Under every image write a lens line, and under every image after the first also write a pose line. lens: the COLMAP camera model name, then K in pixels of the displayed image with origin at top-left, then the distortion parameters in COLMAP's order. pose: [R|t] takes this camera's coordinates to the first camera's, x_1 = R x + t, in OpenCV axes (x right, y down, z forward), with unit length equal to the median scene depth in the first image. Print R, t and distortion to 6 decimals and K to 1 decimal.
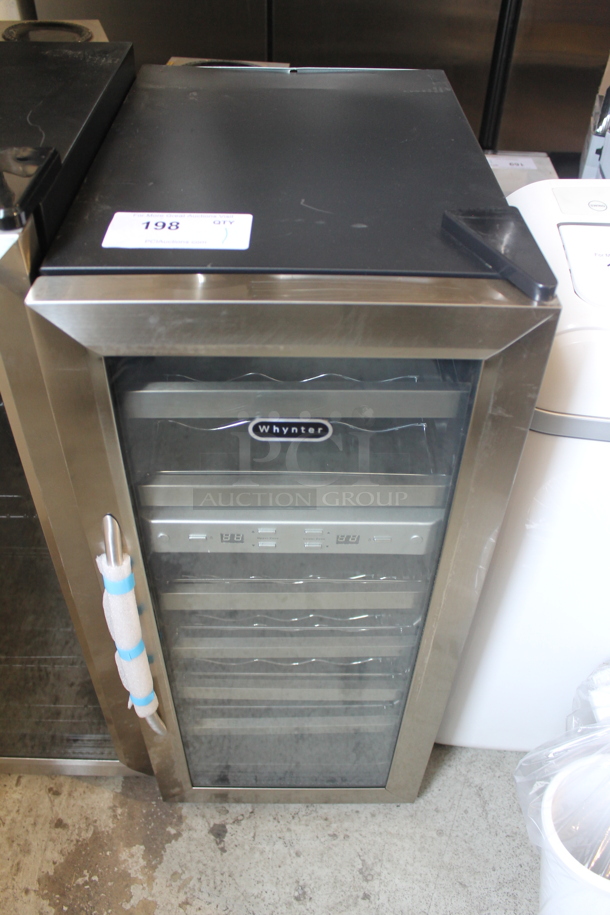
lens RADIAL K [[785.1, 0, 304.9], [0, 785.1, 459.7], [0, 0, 1]] dist [-0.157177, 0.142578]
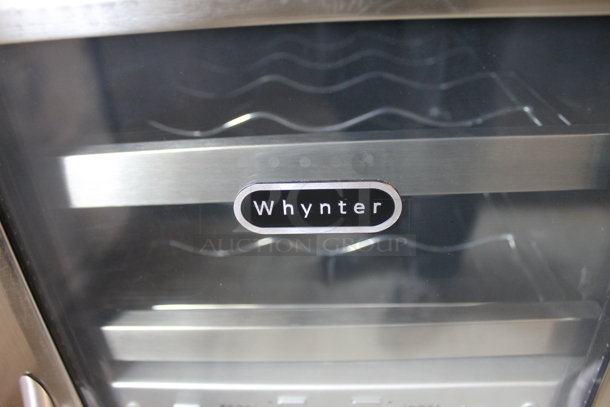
lens RADIAL K [[523.4, 0, 304.2], [0, 523.4, 209.1], [0, 0, 1]] dist [-0.157177, 0.142578]
pose [[0.994688, -0.033649, -0.097283, 0.003204], [0.012975, 0.978510, -0.205789, 0.017477], [0.102117, 0.203434, 0.973749, 0.387938]]
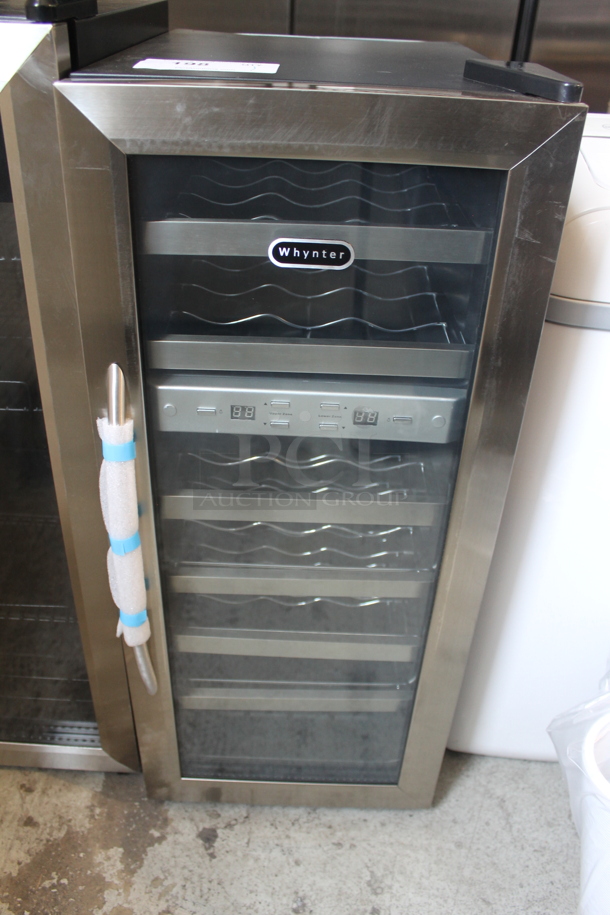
lens RADIAL K [[785.1, 0, 306.3], [0, 785.1, 453.6], [0, 0, 1]] dist [-0.157177, 0.142578]
pose [[0.999644, 0.026391, -0.003798, -0.008347], [-0.026646, 0.983793, -0.177319, 0.215596], [-0.000943, 0.177357, 0.984146, 0.055446]]
